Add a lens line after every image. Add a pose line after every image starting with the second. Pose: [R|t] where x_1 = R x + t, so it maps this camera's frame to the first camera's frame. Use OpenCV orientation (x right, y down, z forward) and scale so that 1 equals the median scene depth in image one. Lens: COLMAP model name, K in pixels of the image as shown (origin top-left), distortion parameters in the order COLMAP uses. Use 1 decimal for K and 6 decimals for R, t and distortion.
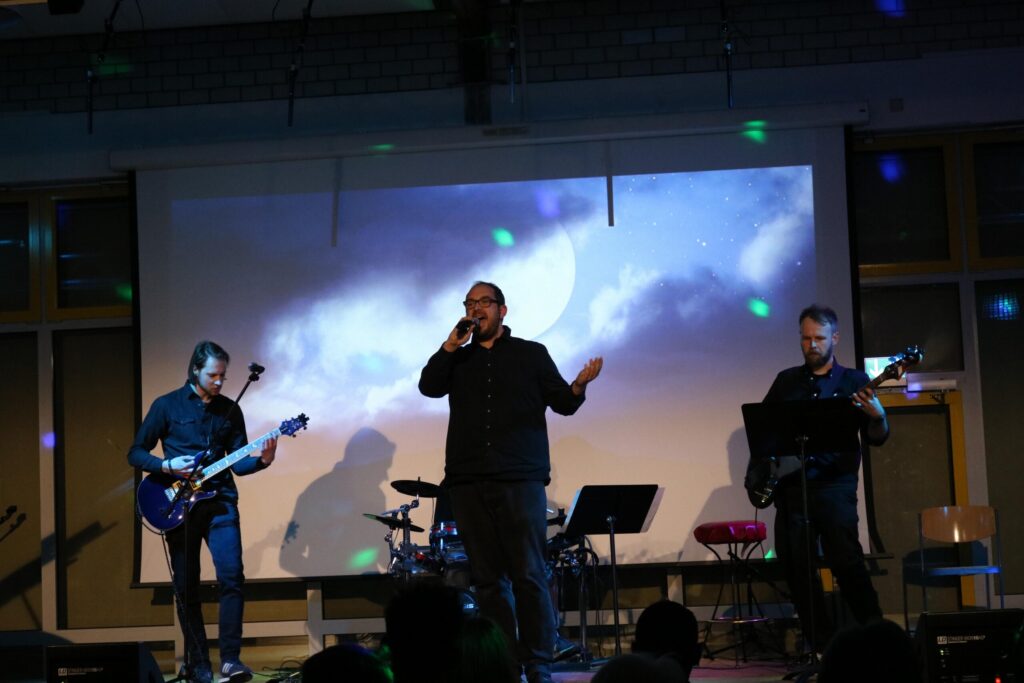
lens RADIAL K [[2032.6, 0, 512.0], [0, 2032.6, 341.5], [0, 0, 1]] dist [0.010116, 0.137419]
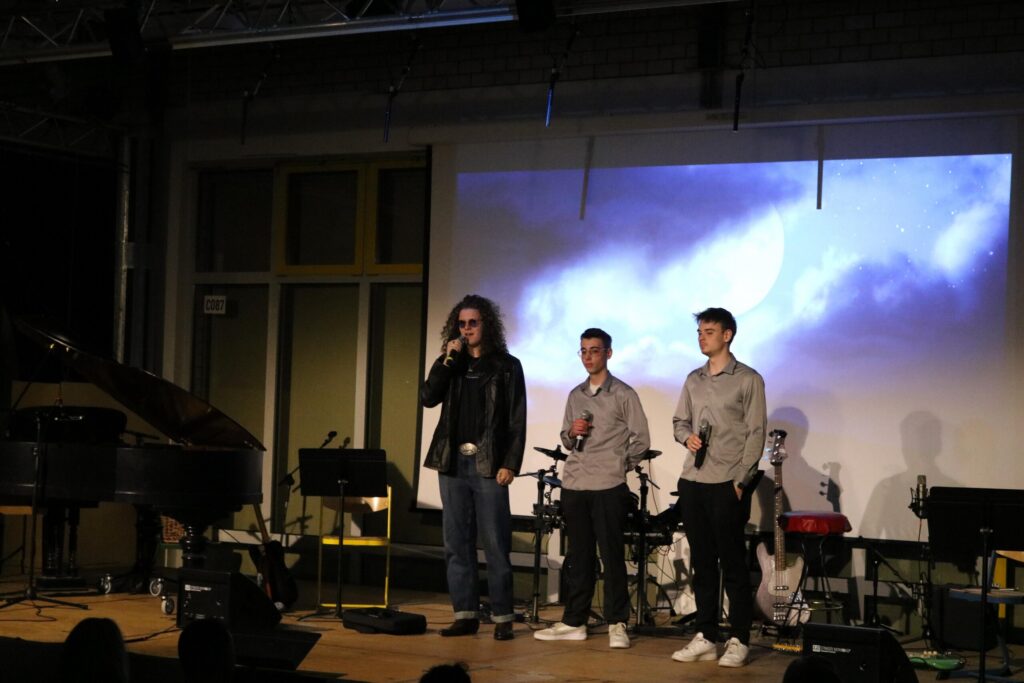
lens RADIAL K [[2032.6, 0, 512.0], [0, 2032.6, 341.5], [0, 0, 1]] dist [0.010116, 0.137419]
pose [[0.896026, 0.056805, -0.440353, 0.367750], [-0.023904, 0.996515, 0.079909, -0.068494], [0.443358, -0.061074, 0.894261, 0.001451]]
